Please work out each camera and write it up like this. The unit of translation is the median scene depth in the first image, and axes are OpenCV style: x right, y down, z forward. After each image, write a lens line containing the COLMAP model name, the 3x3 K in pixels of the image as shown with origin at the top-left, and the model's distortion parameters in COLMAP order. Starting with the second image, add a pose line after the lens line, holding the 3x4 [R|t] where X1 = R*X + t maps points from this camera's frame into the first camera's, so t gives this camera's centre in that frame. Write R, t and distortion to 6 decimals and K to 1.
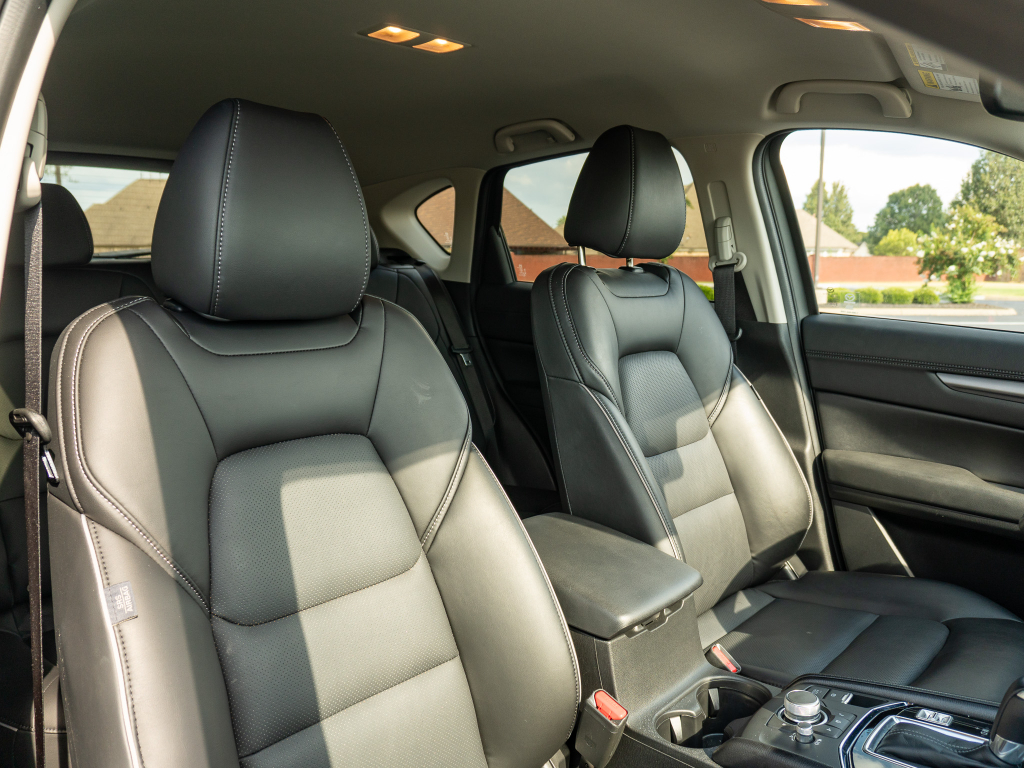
lens RADIAL K [[779.5, 0, 509.5], [0, 779.5, 380.7], [0, 0, 1]] dist [-0.015758, 0.003790]
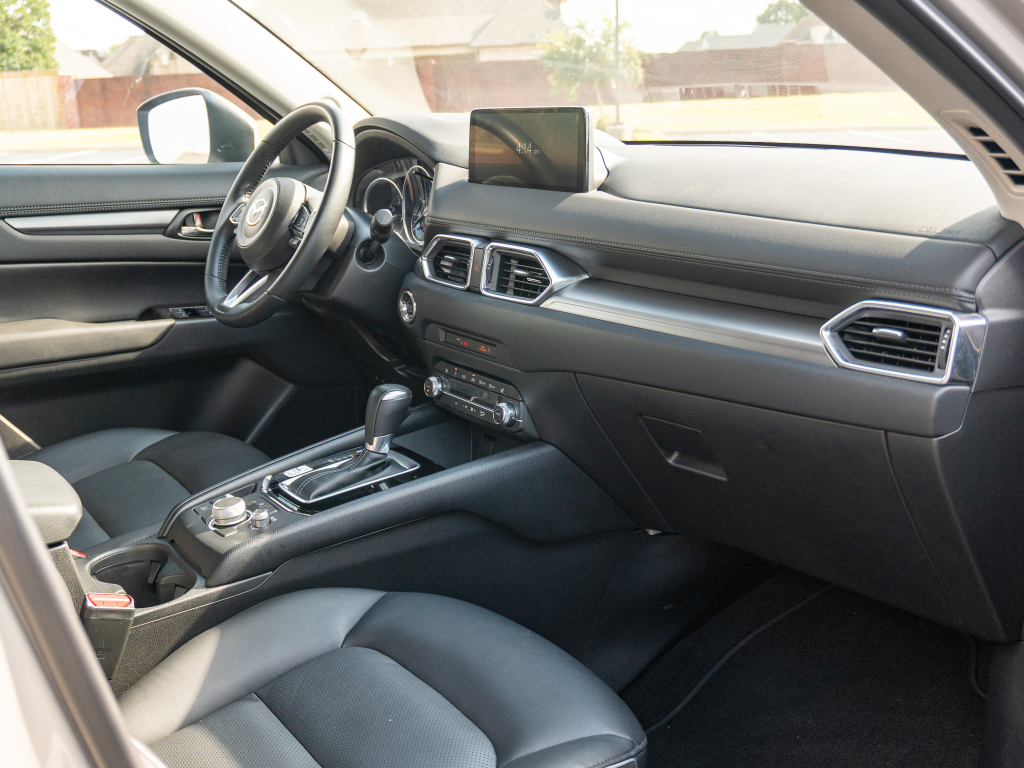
lens RADIAL K [[1071.0, 0, 504.8], [0, 1071.0, 373.8], [0, 0, 1]] dist [0.042676, 0.000000]
pose [[0.229430, -0.242892, 0.942531, -0.536004], [0.178713, 0.962412, 0.204513, 0.010219], [-0.956778, 0.121521, 0.264214, 0.155744]]
